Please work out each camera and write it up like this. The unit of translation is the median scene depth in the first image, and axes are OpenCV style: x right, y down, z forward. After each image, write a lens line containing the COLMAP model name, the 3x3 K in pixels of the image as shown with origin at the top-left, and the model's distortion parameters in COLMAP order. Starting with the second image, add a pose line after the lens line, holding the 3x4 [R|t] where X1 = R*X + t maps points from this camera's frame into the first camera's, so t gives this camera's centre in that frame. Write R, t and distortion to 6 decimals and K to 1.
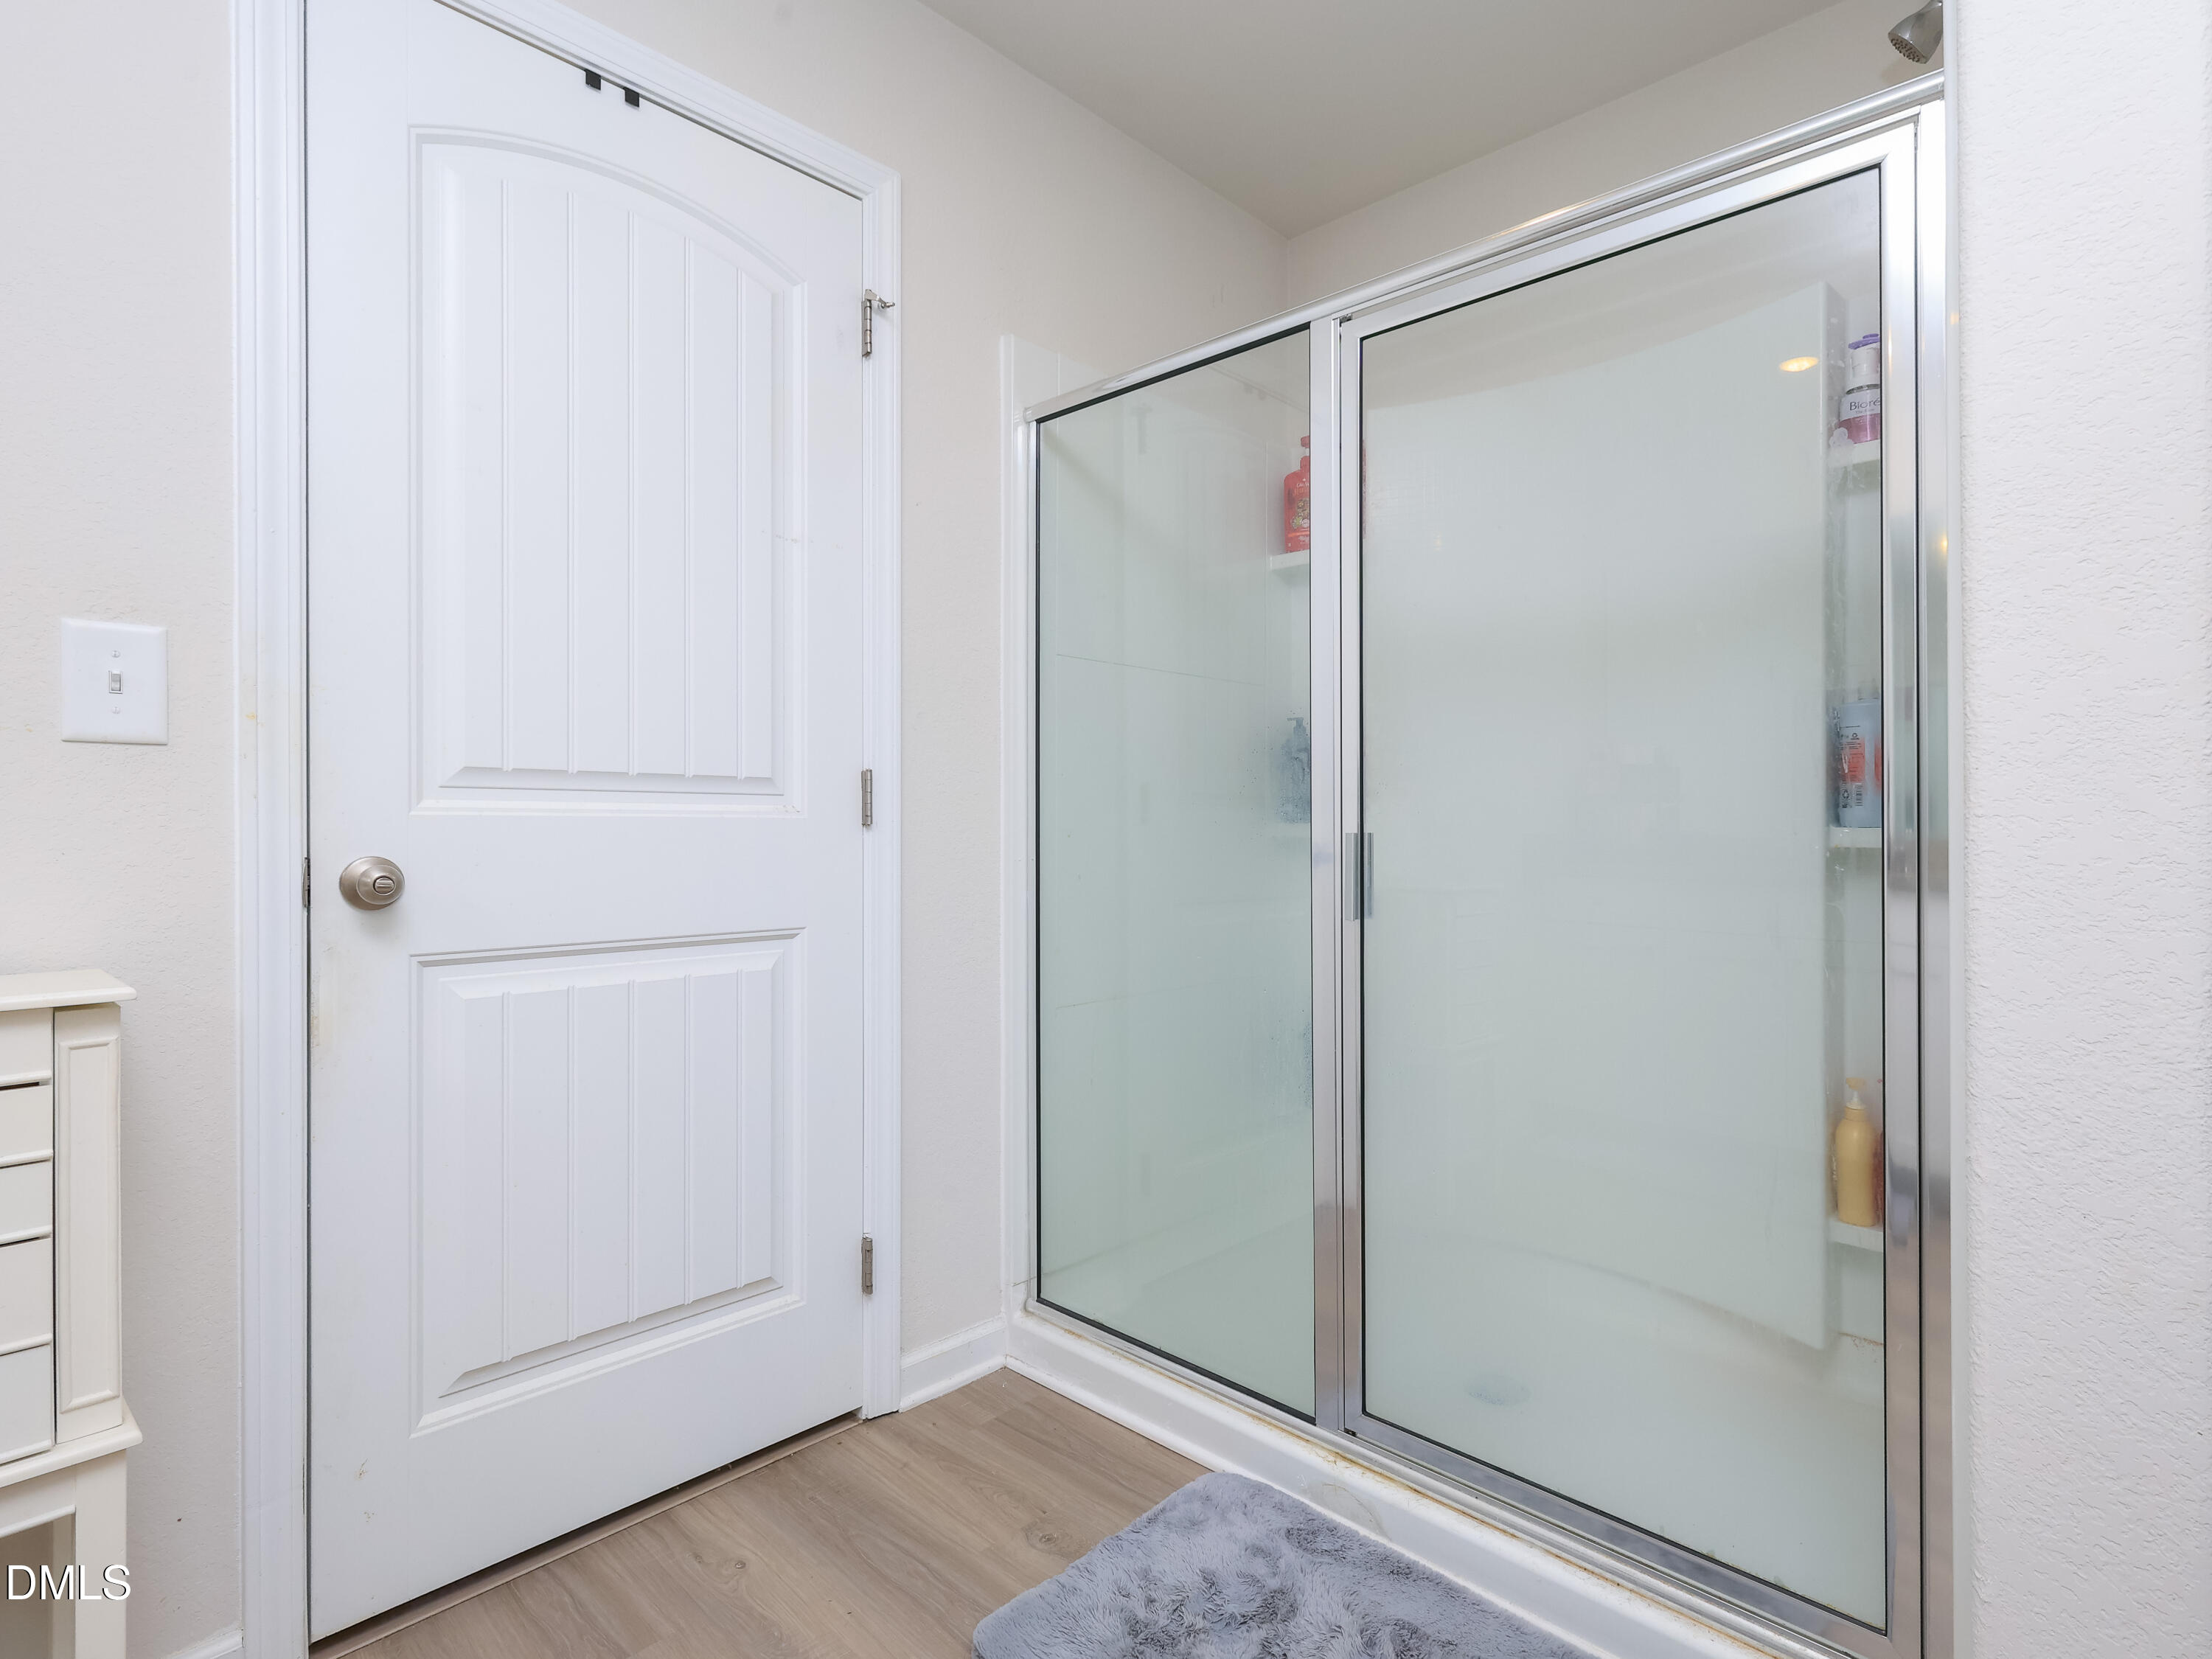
lens RADIAL K [[1105.5, 0, 1106.0], [0, 1105.5, 829.5], [0, 0, 1]] dist [-0.009578, 0.000138]
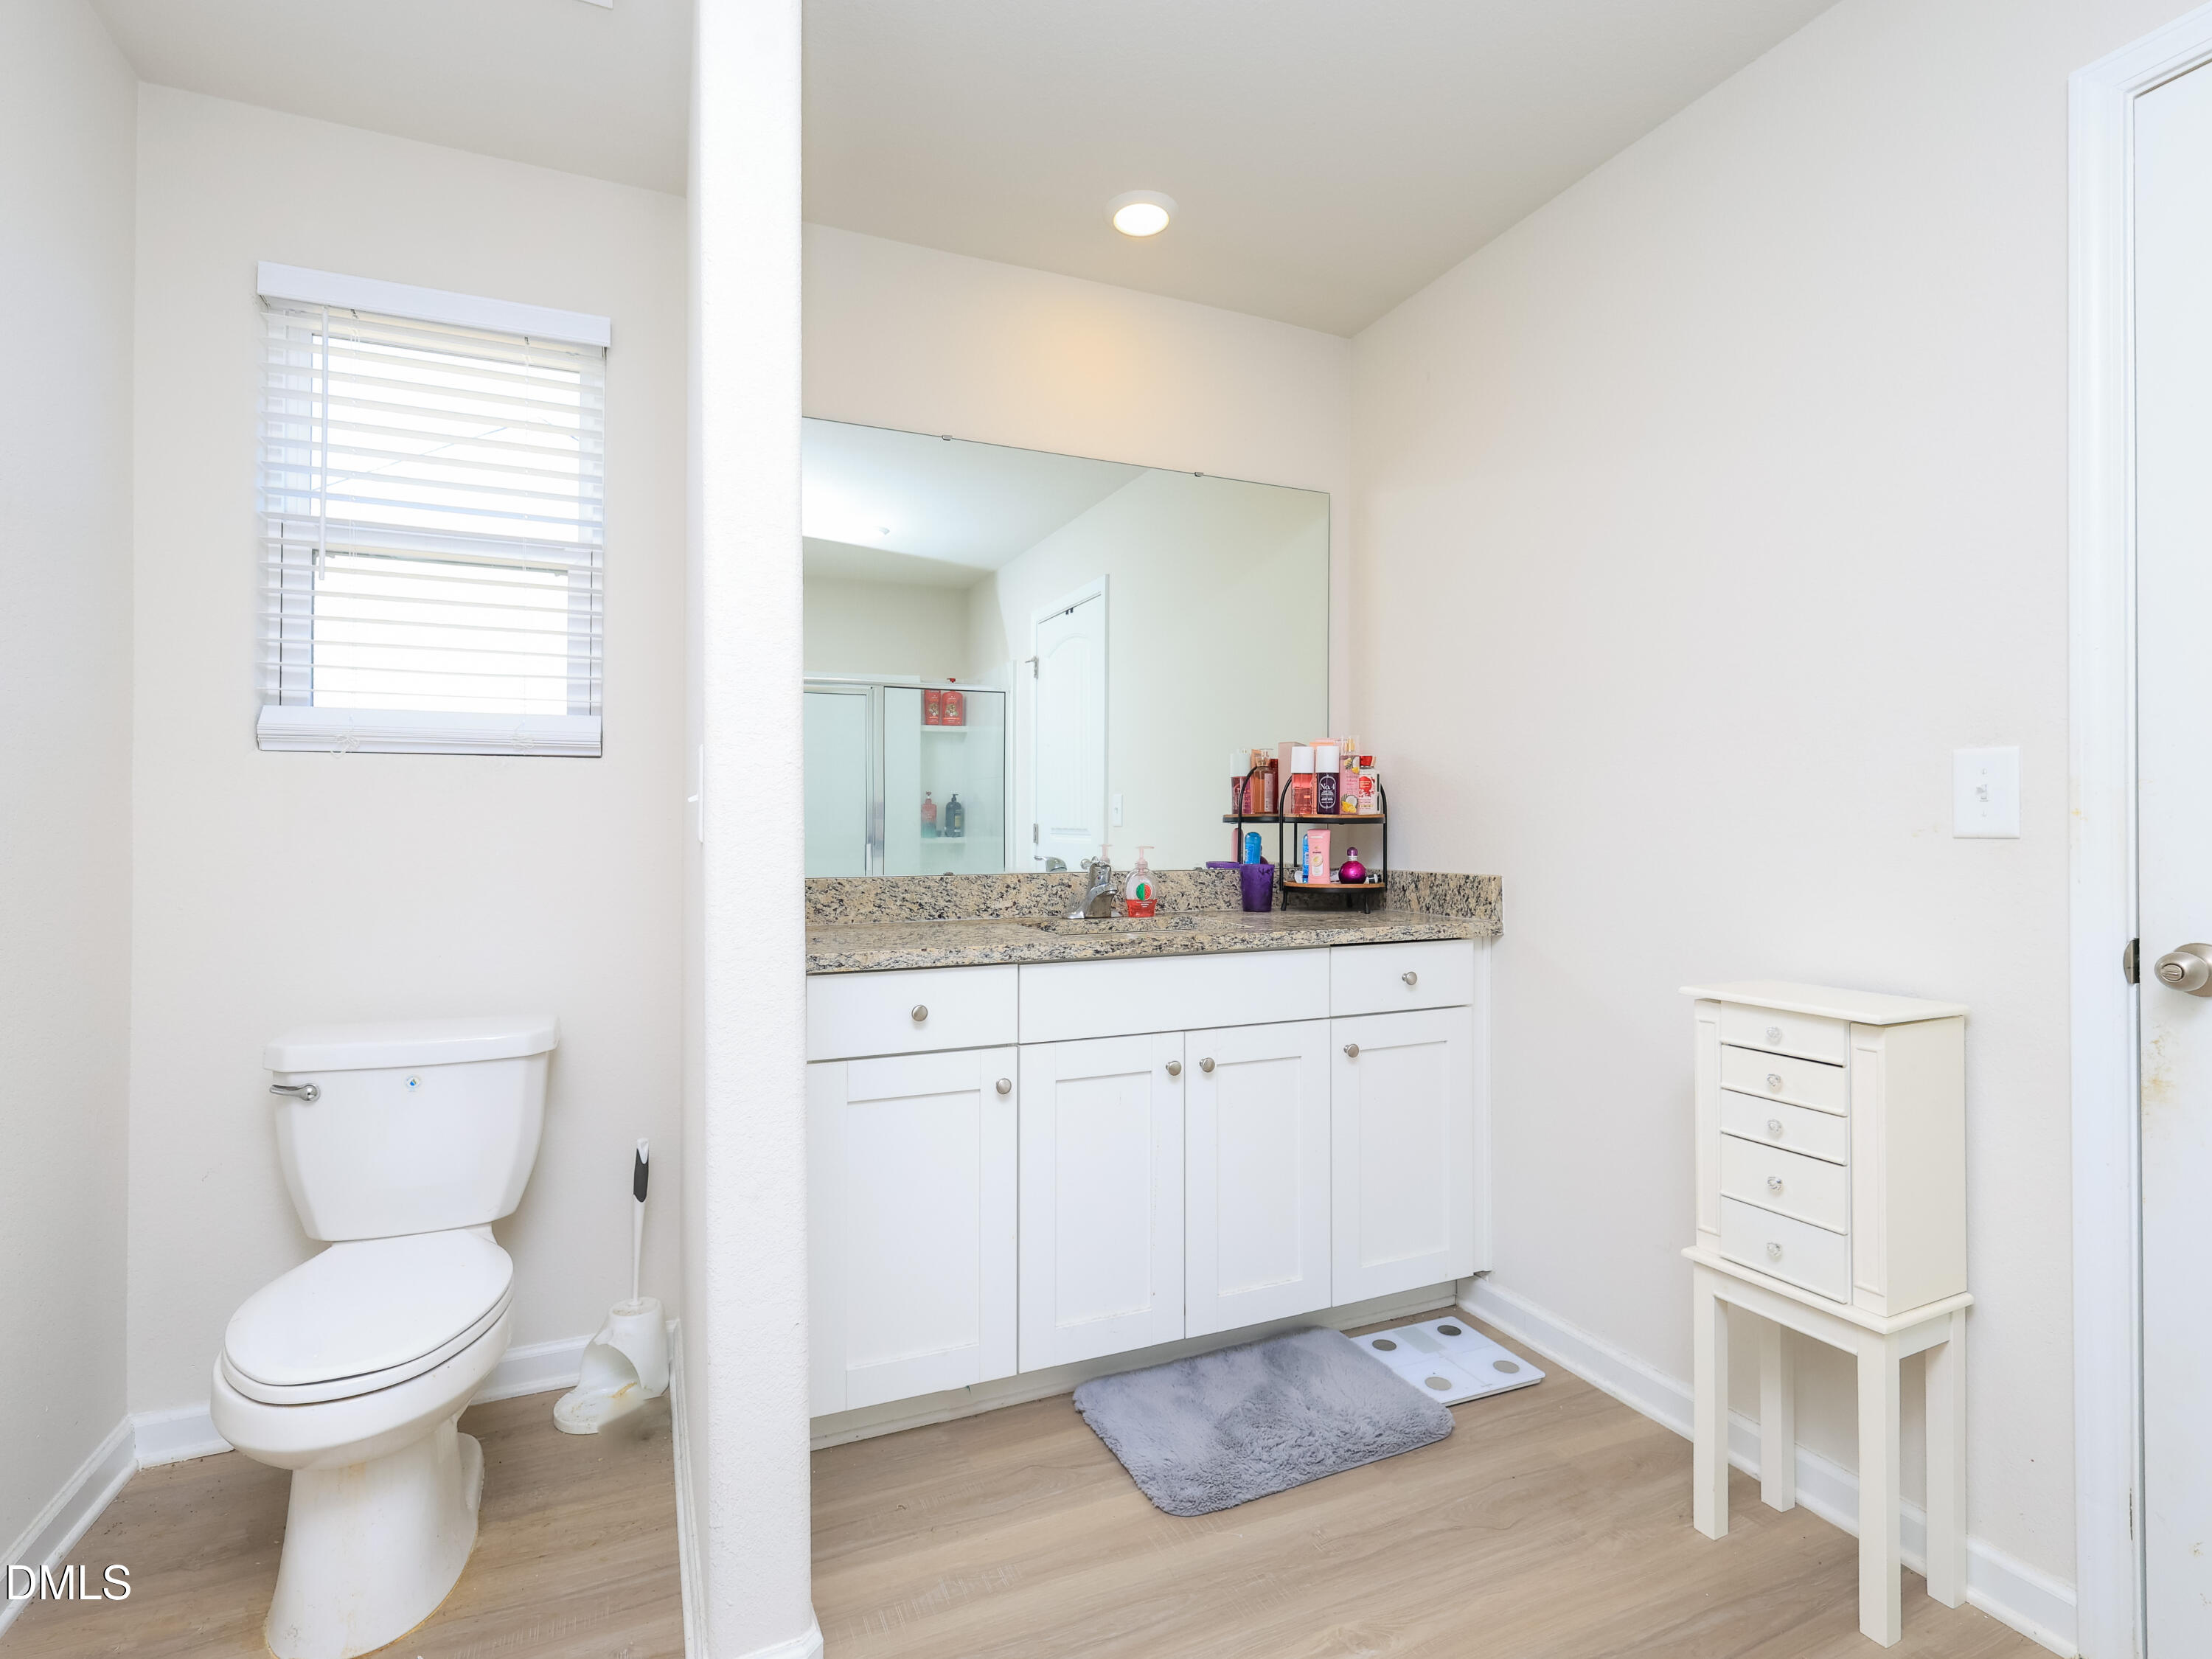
lens RADIAL K [[1105.5, 0, 1106.0], [0, 1105.5, 829.5], [0, 0, 1]] dist [-0.009578, 0.000138]
pose [[-0.388444, 0.001342, -0.921471, 0.737644], [0.002366, 0.999997, 0.000459, -0.092823], [0.921469, -0.002002, -0.388446, 0.536222]]
